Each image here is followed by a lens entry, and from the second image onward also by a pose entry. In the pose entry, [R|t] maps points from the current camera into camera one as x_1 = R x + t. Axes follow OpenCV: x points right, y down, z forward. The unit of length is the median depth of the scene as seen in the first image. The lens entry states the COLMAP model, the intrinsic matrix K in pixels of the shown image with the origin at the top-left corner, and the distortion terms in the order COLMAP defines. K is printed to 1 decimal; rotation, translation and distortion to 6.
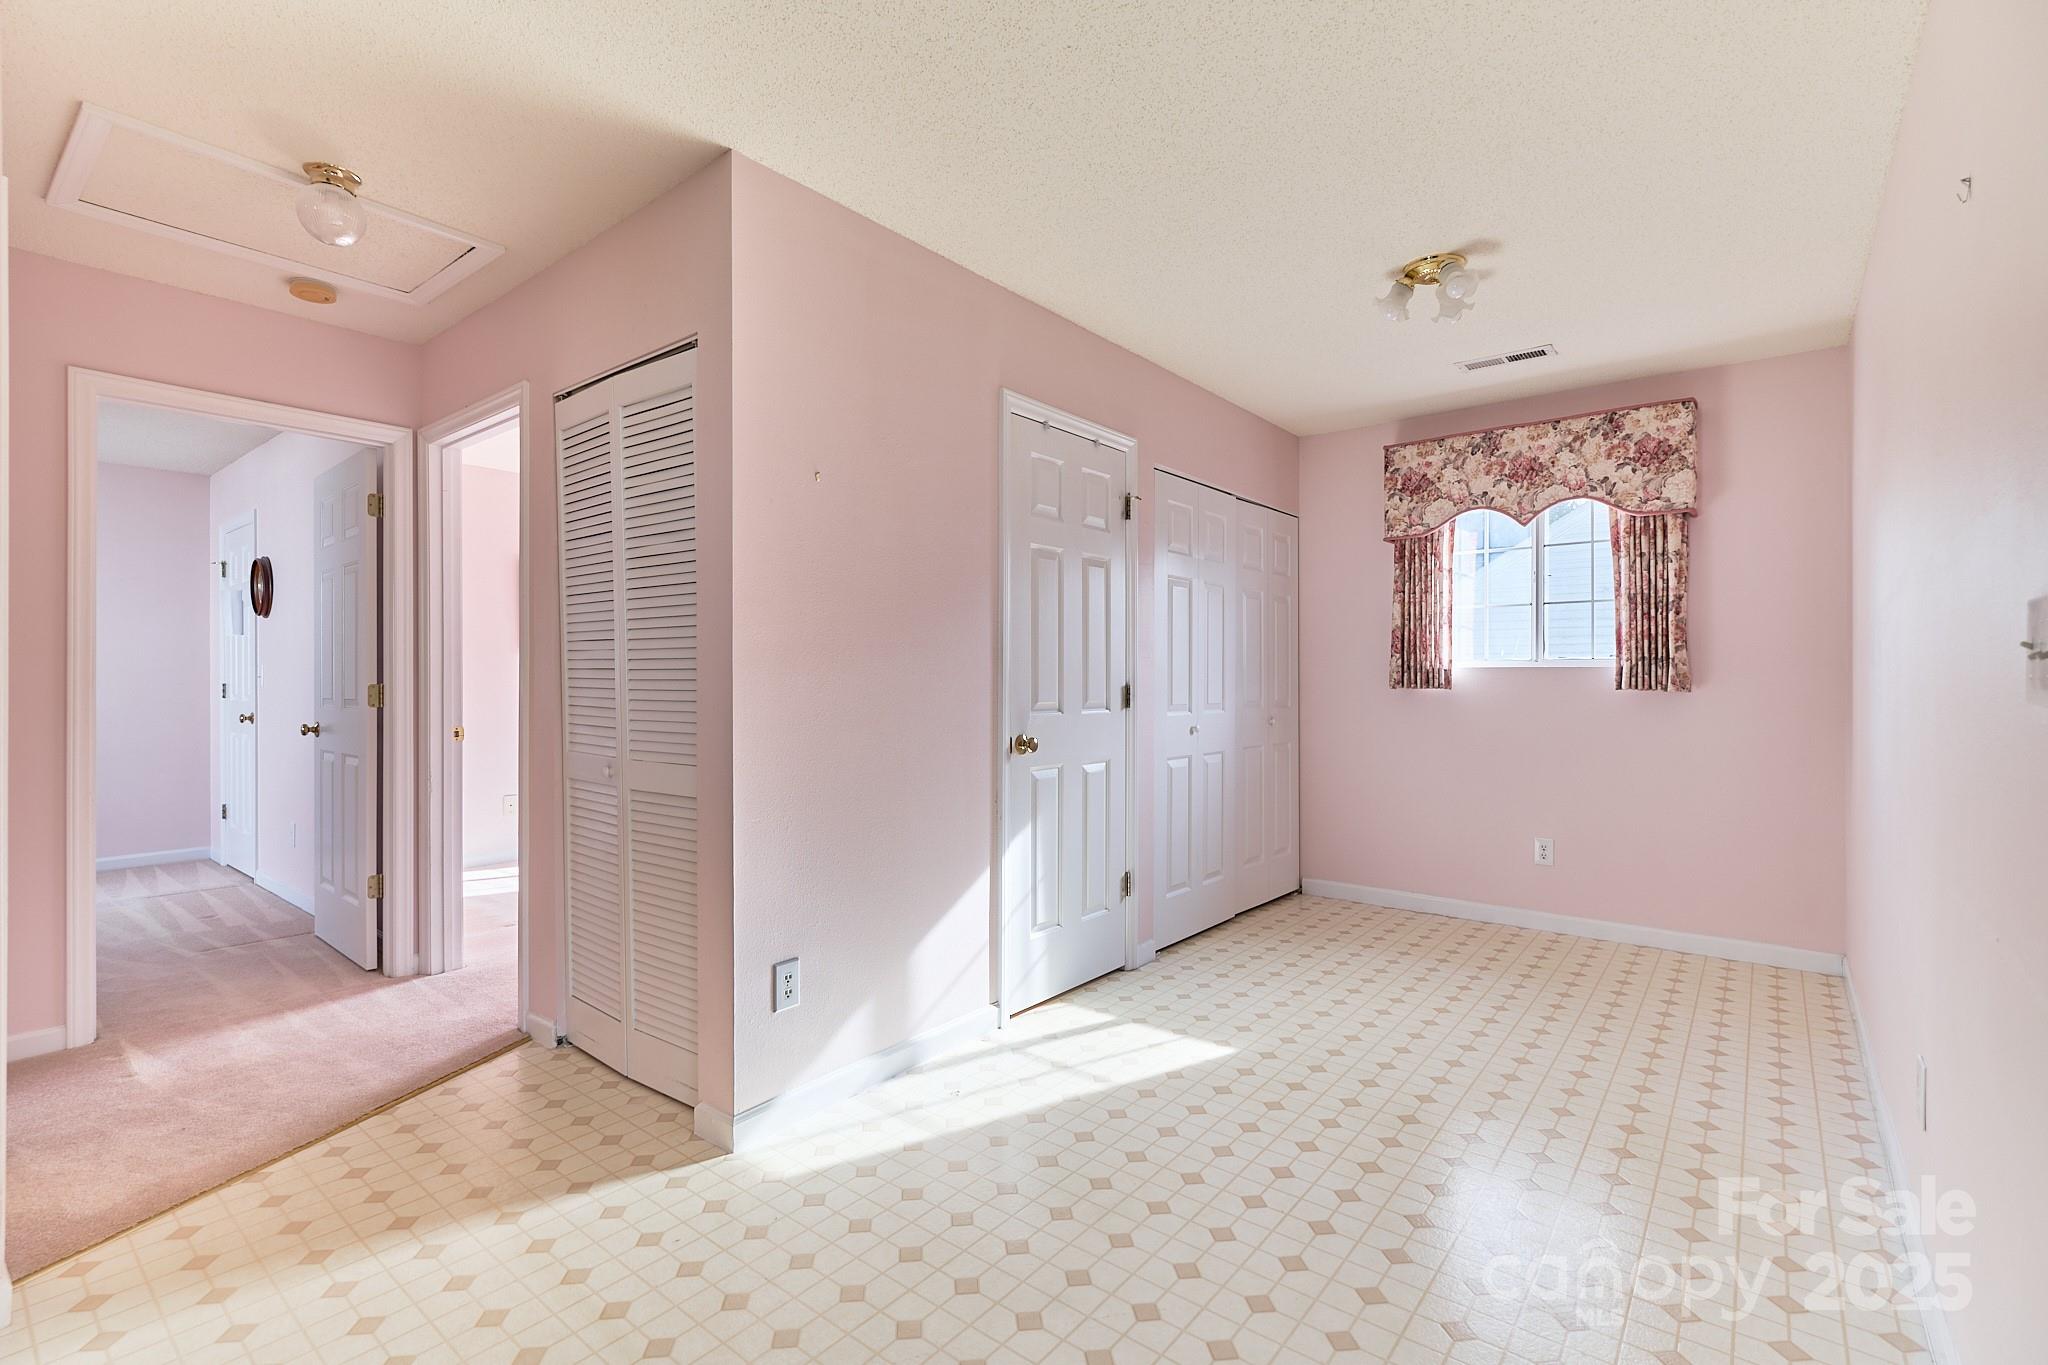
lens RADIAL K [[911.0, 0, 1024.0], [0, 911.0, 682.5], [0, 0, 1]] dist [0.000897, -0.005564]
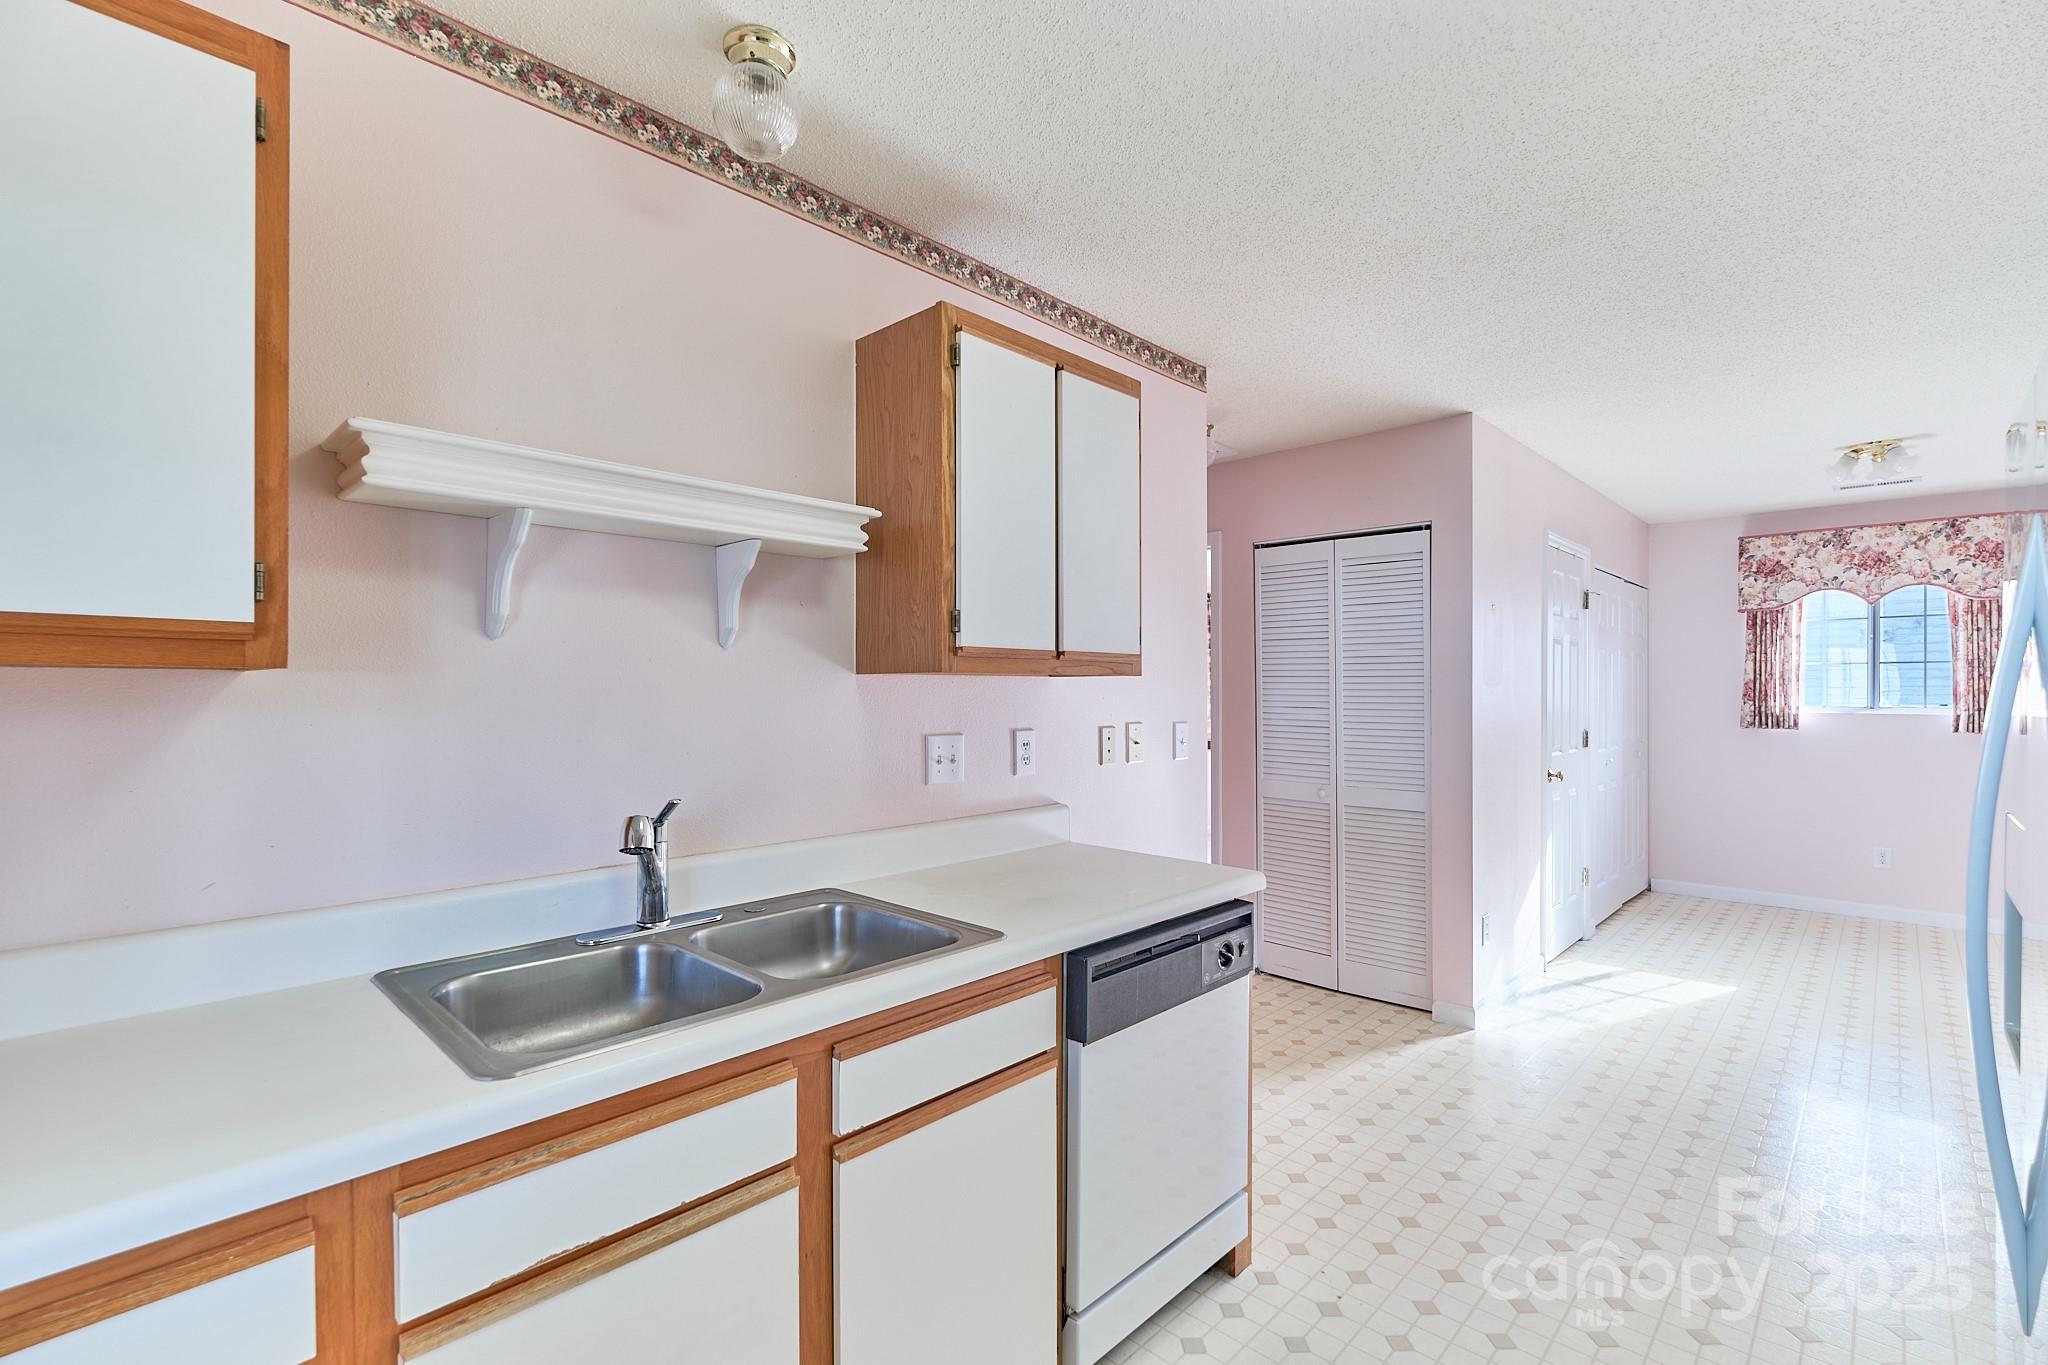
lens RADIAL K [[910.9, 0, 1033.7], [0, 910.9, 693.0], [0, 0, 1]] dist [-0.007326, -0.000558]
pose [[0.996306, 0.000184, -0.085874, -0.521536], [-0.000165, 1.000000, 0.000230, -0.047549], [0.085874, -0.000215, 0.996306, -0.373614]]
